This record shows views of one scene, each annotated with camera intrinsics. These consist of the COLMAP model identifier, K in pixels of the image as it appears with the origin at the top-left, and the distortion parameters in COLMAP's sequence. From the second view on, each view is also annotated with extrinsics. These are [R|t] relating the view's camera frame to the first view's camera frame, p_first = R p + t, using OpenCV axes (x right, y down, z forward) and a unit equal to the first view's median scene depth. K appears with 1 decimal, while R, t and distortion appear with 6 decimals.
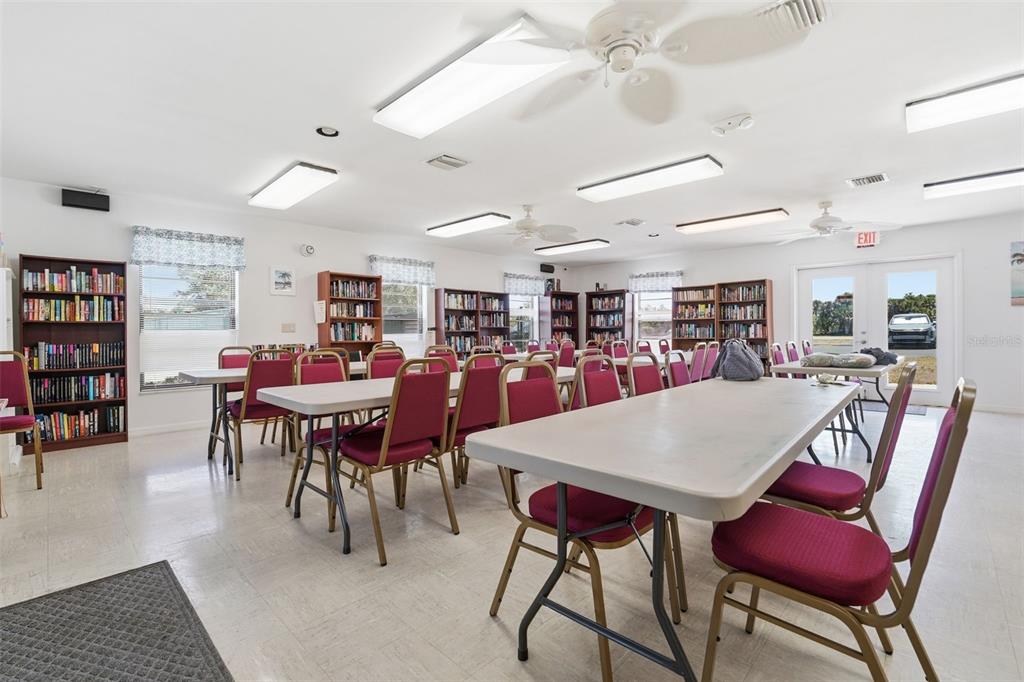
lens RADIAL K [[416.2, 0, 513.3], [0, 416.2, 339.1], [0, 0, 1]] dist [-0.026317, 0.000664]
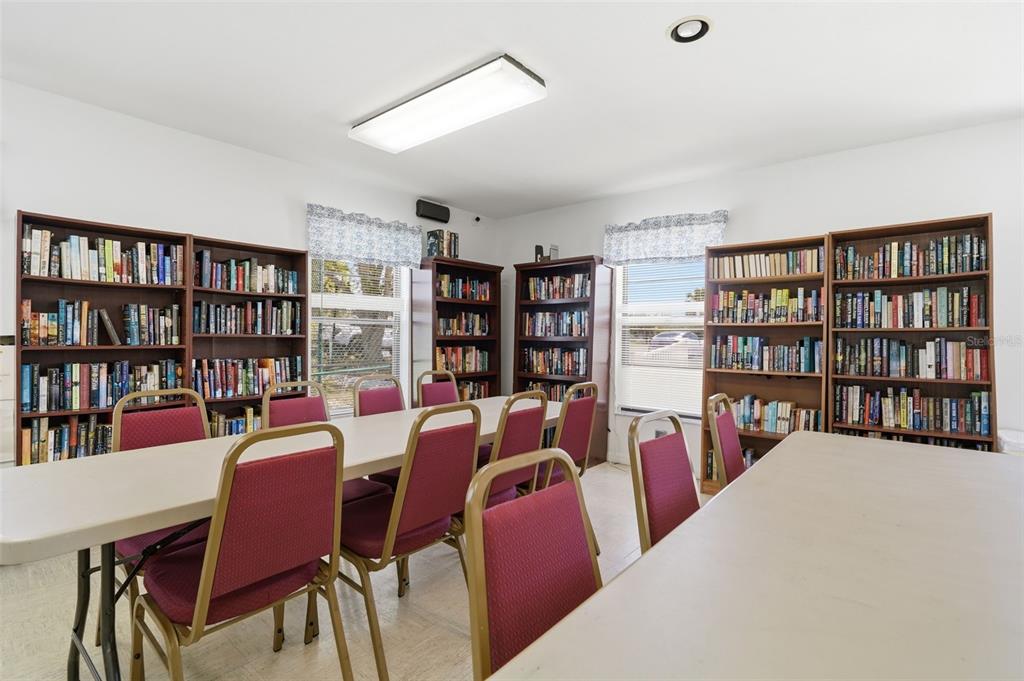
lens RADIAL K [[416.2, 0, 513.3], [0, 416.2, 338.6], [0, 0, 1]] dist [-0.026317, 0.000664]
pose [[0.998464, 0.017517, 0.052569, 0.156902], [-0.017133, 0.999823, -0.007748, -0.024743], [-0.052695, 0.006836, 0.998587, 0.550021]]
